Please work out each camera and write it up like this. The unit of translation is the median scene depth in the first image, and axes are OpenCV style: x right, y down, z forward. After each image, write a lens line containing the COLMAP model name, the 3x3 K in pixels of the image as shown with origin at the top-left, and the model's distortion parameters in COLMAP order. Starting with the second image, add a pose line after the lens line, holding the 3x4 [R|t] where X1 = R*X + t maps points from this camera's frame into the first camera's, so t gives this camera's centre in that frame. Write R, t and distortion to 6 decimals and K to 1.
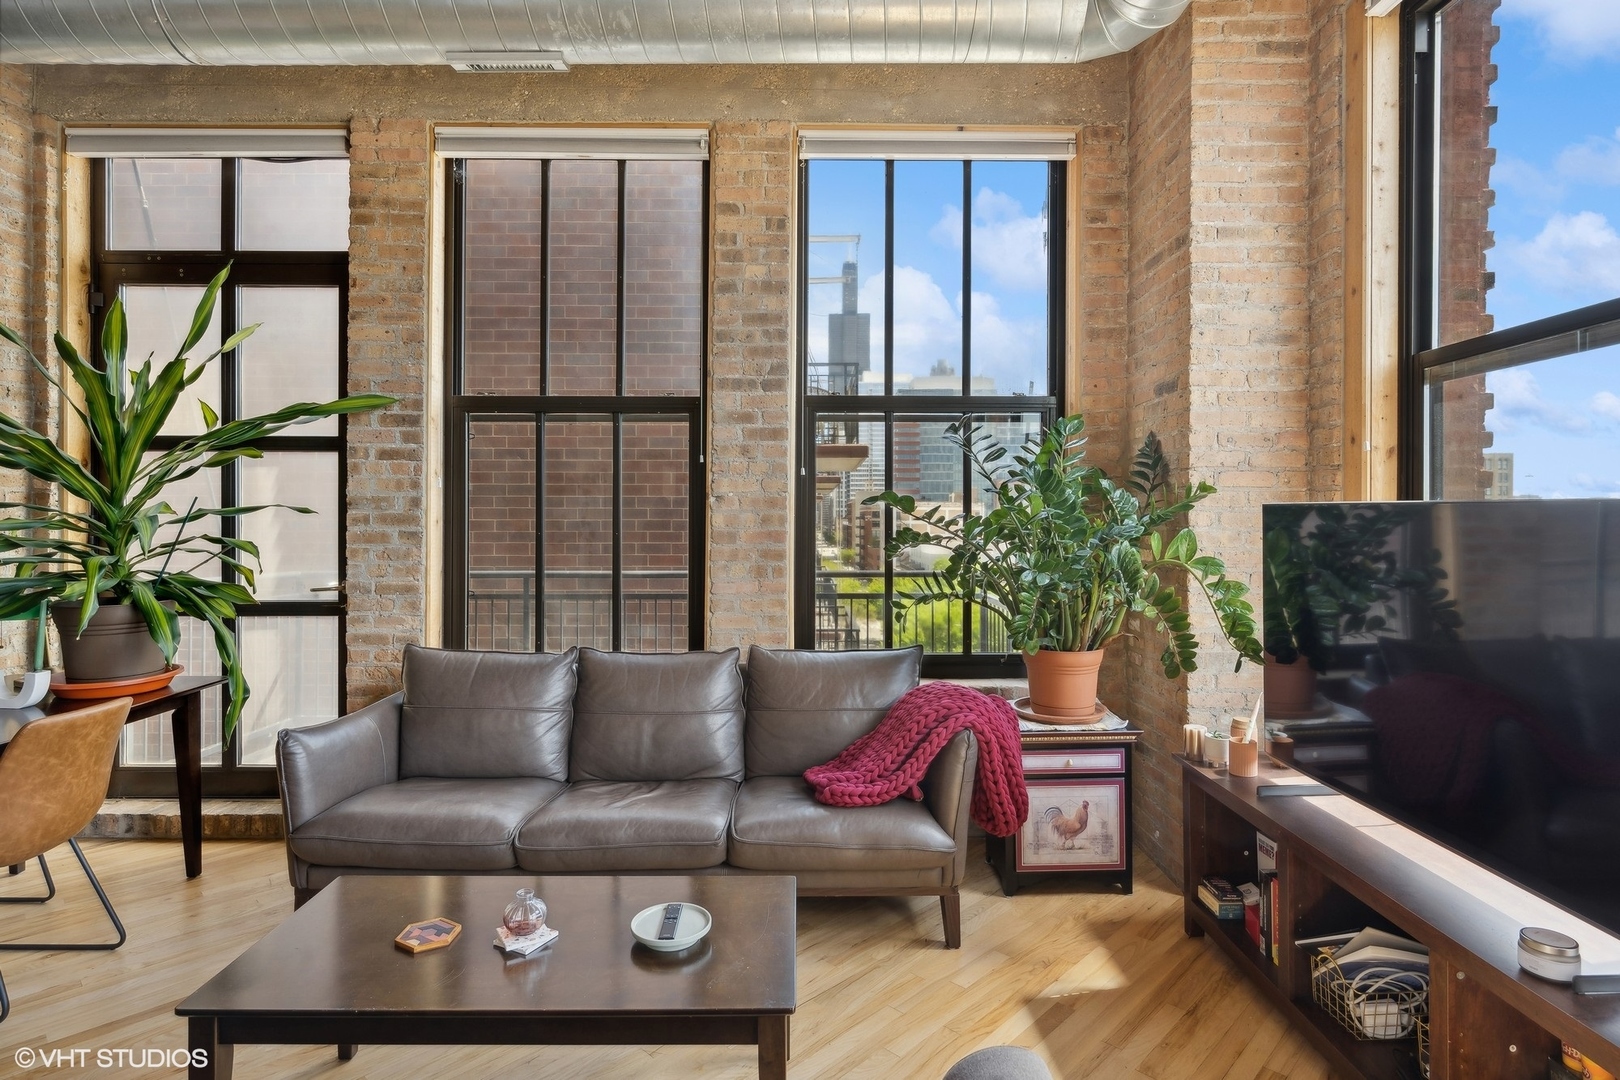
lens RADIAL K [[846.0, 0, 811.2], [0, 846.0, 519.5], [0, 0, 1]] dist [-0.001487, -0.000116]
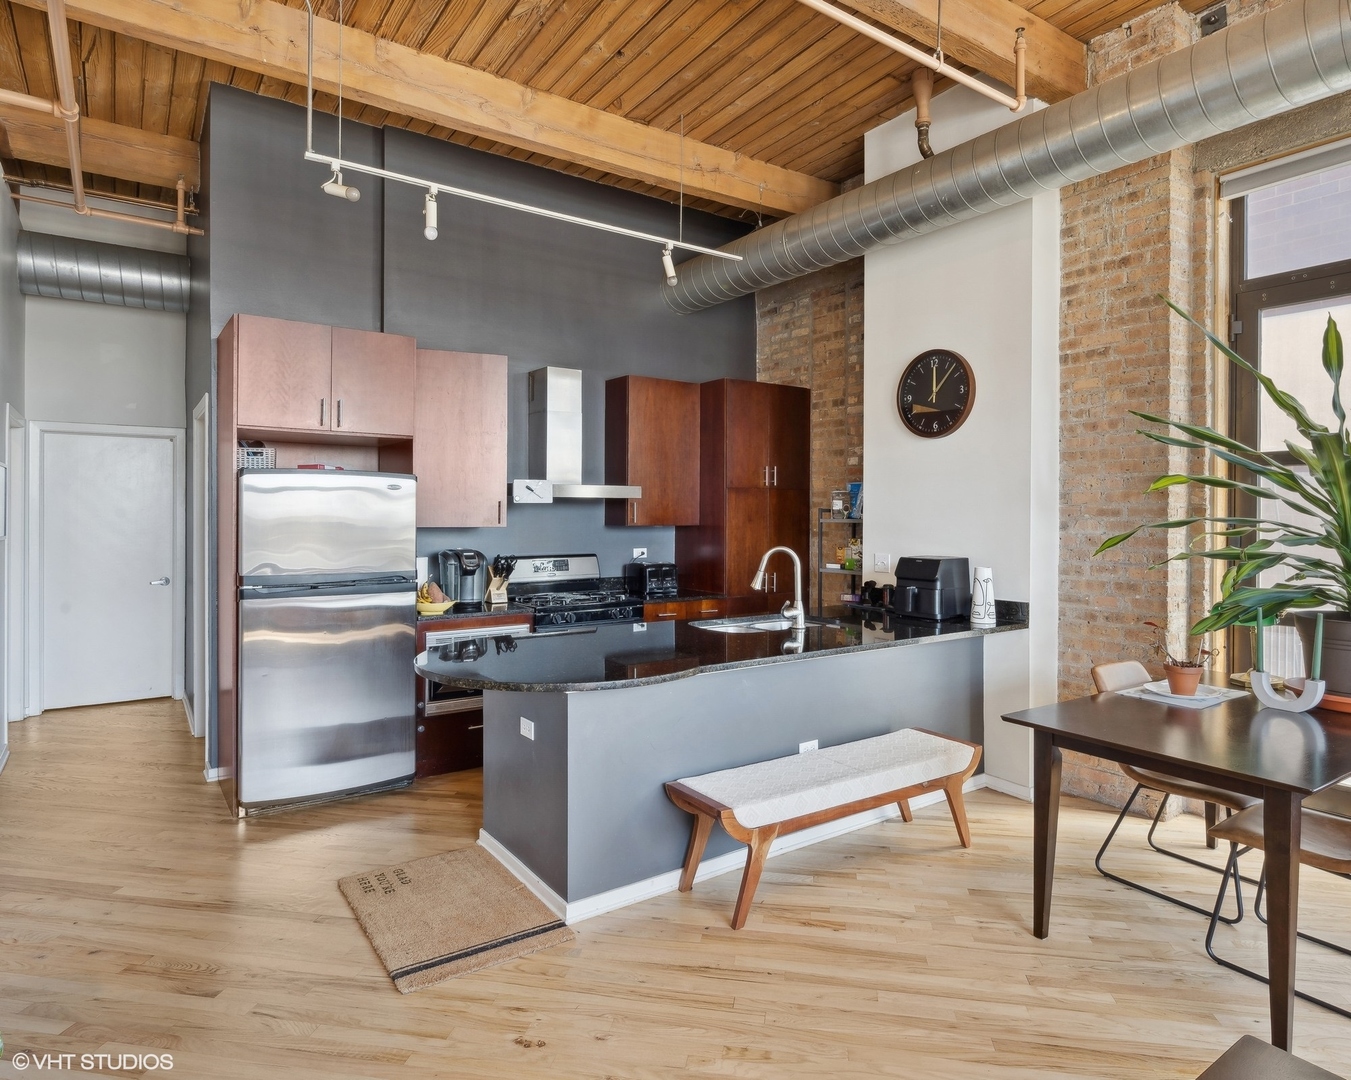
lens RADIAL K [[793.1, 0, 676.1], [0, 793.1, 512.7], [0, 0, 1]] dist [-0.003697, -0.001012]
pose [[0.570859, -0.001006, -0.821047, -0.445659], [-0.006560, 0.999962, -0.005787, -0.014398], [0.821022, 0.008689, 0.570831, -0.170142]]
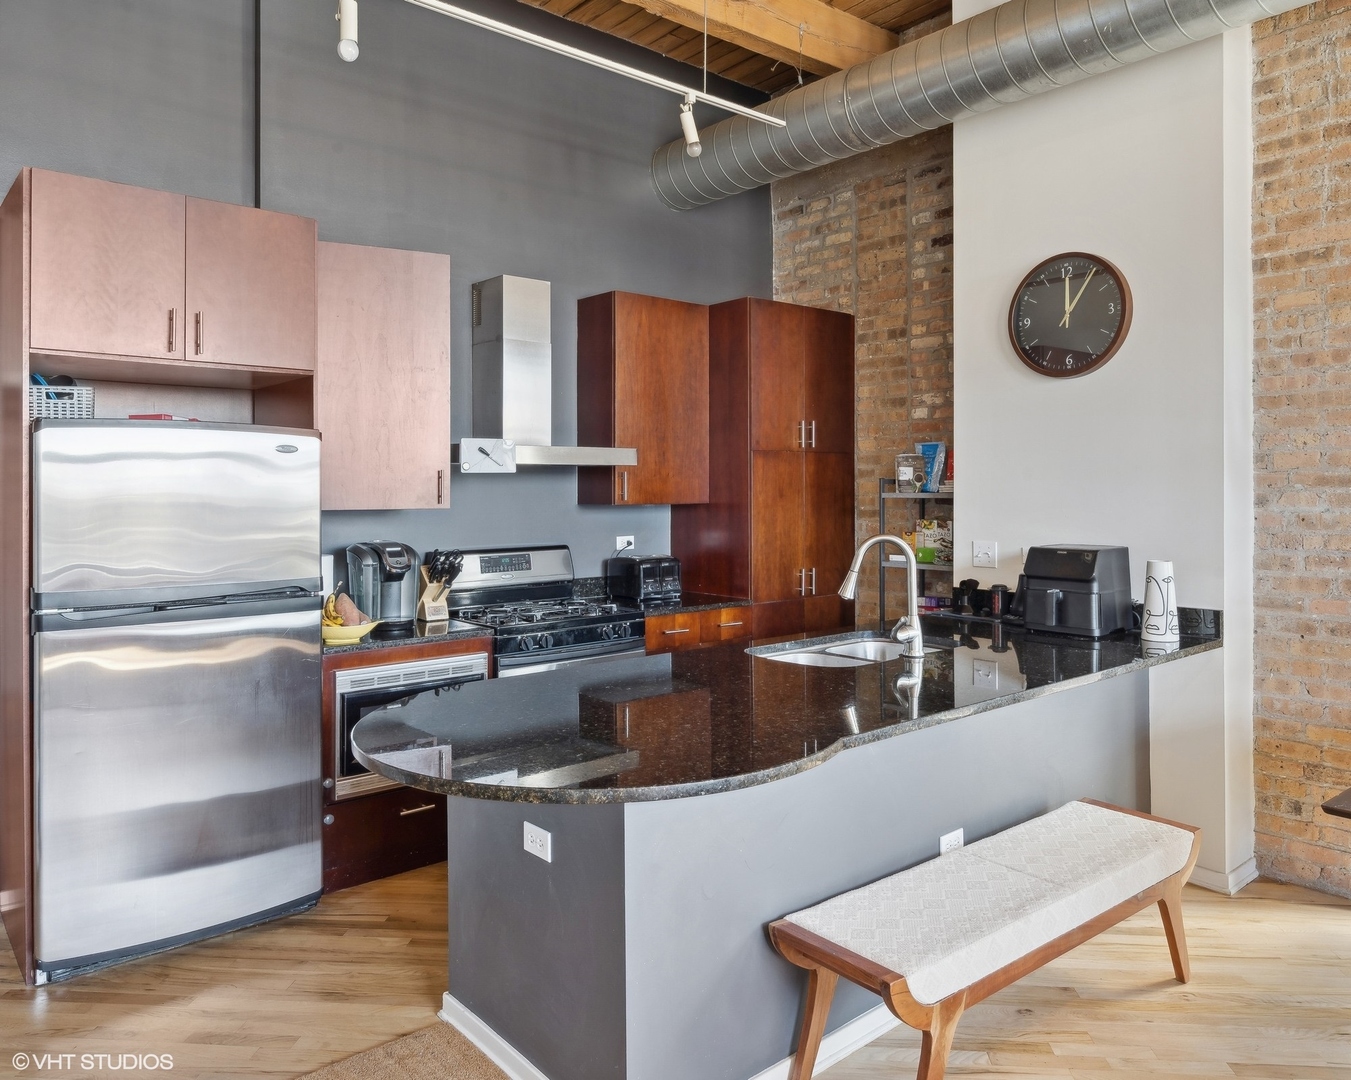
lens RADIAL K [[958.2, 0, 673.9], [0, 958.2, 483.2], [0, 0, 1]] dist [-0.002249, -0.001656]
pose [[0.642375, -0.007327, -0.766355, -0.700334], [0.000806, 0.999960, -0.008884, -0.014992], [0.766390, 0.005089, 0.642356, -0.147858]]
